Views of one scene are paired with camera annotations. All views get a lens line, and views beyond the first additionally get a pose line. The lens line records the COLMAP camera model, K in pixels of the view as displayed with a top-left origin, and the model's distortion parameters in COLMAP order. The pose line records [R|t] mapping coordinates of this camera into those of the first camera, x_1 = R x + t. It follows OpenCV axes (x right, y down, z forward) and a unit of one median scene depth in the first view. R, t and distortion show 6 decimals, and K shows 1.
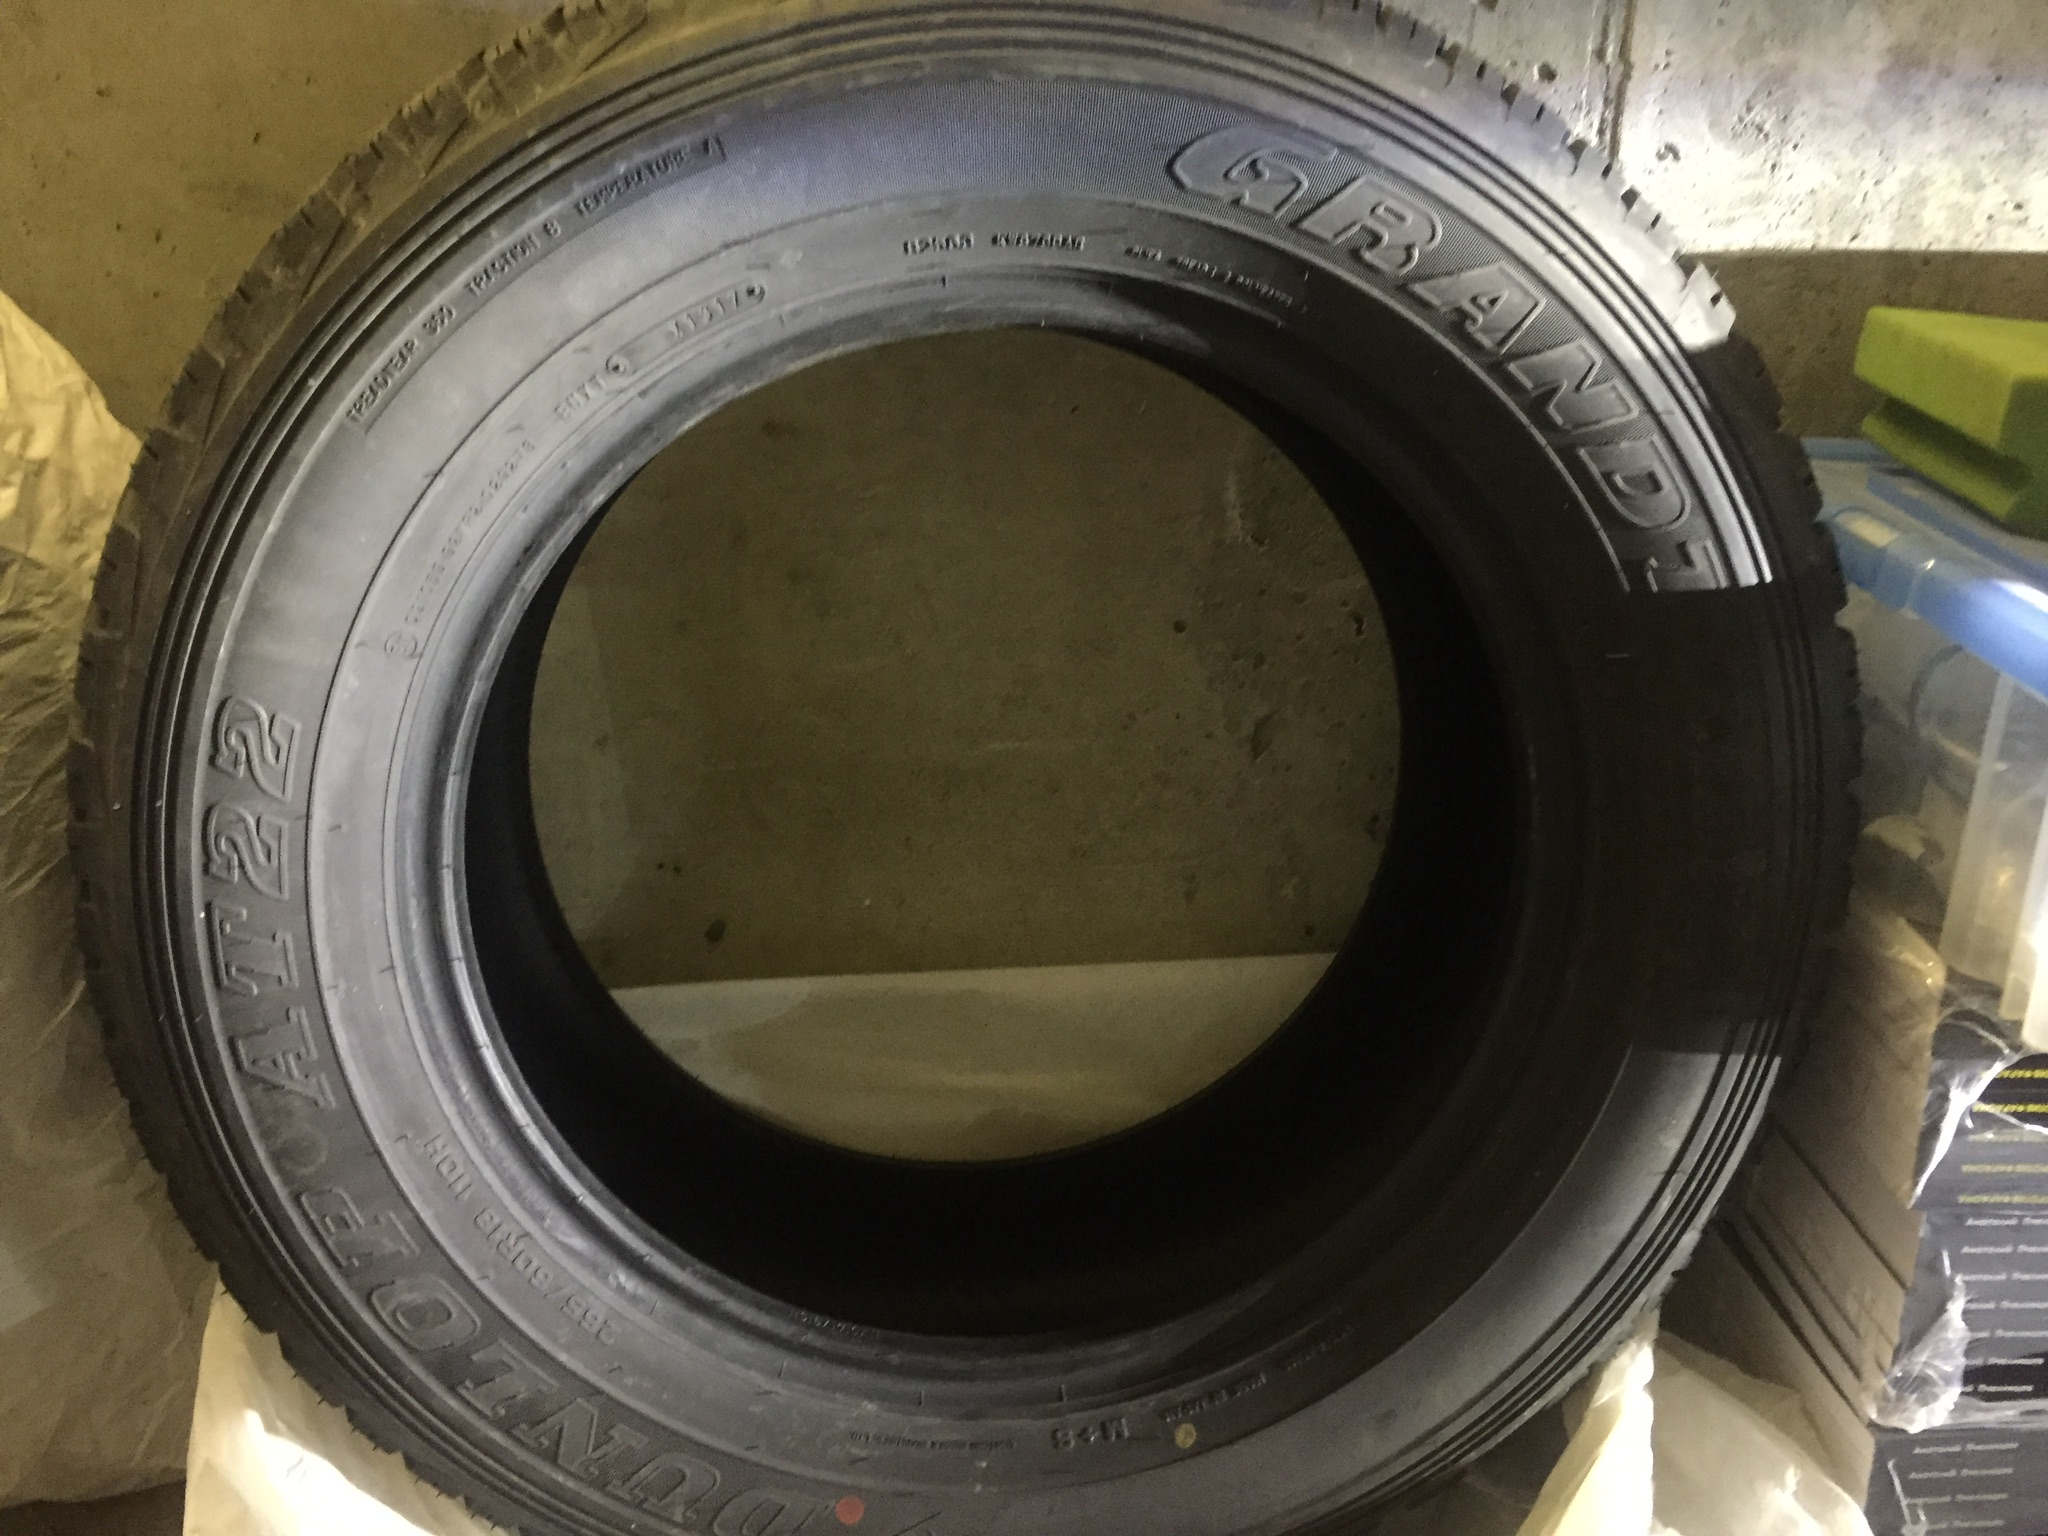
lens RADIAL K [[1738.3, 0, 1025.0], [0, 1738.3, 775.0], [0, 0, 1]] dist [0.079060, -0.107715]
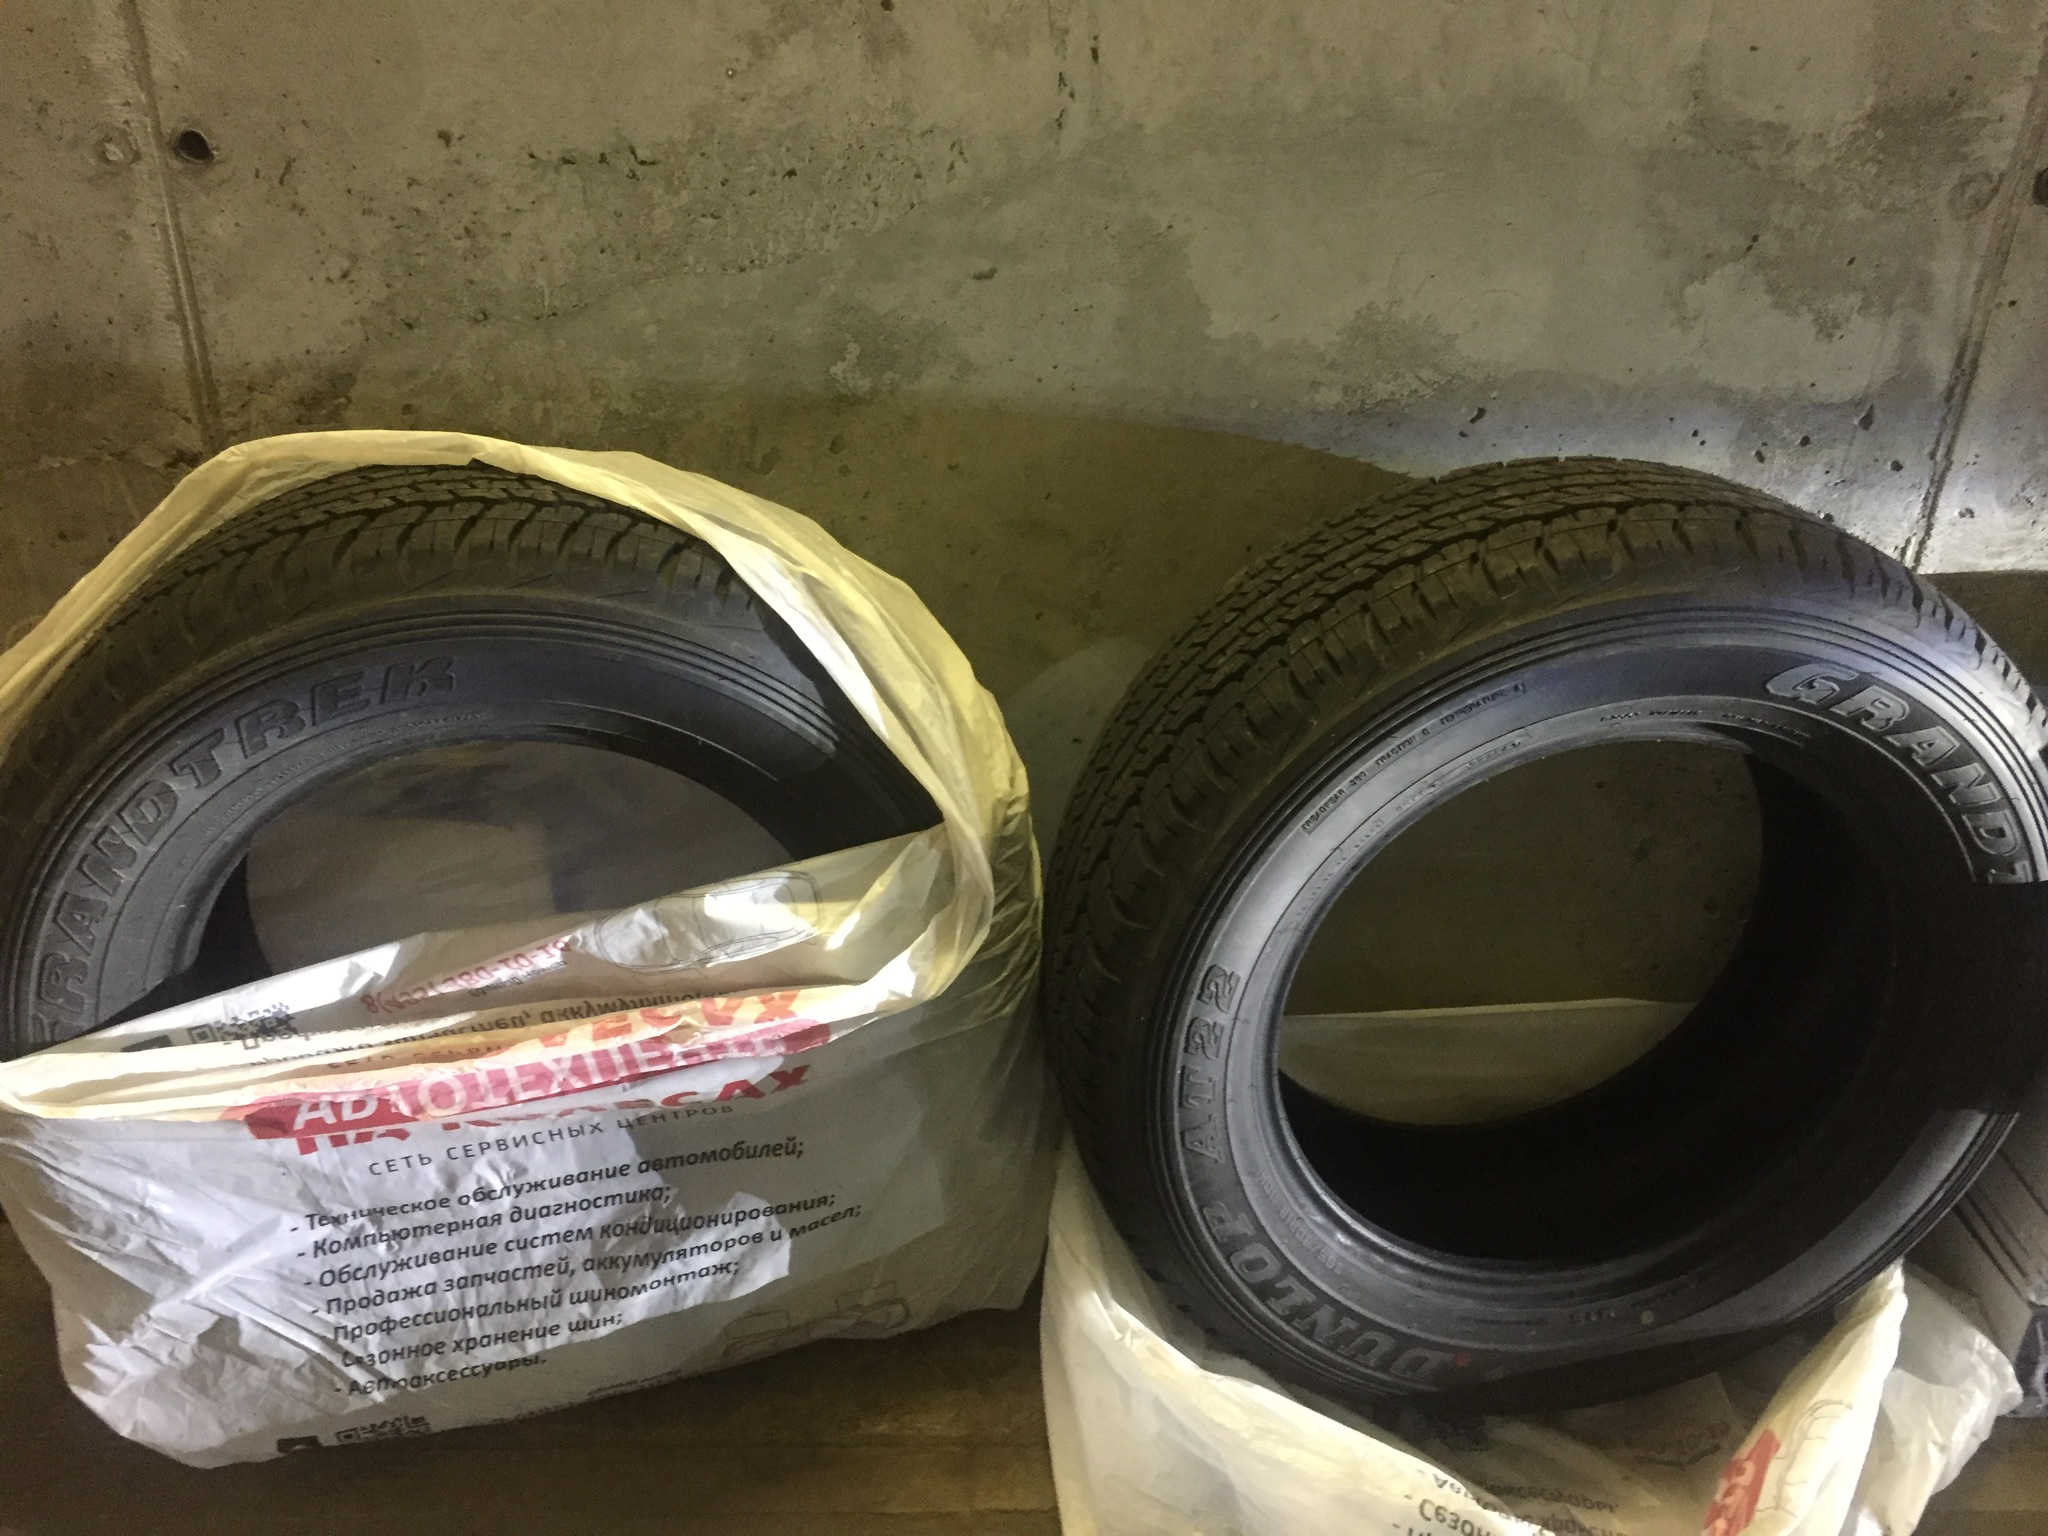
lens RADIAL K [[1633.0, 0, 1024.0], [0, 1633.0, 768.0], [0, 0, 1]] dist [0.041264, -0.075804]
pose [[0.999982, 0.004149, 0.004425, -0.569374], [-0.004821, 0.986316, 0.164794, -0.452752], [-0.003681, -0.164812, 0.986318, -0.545701]]
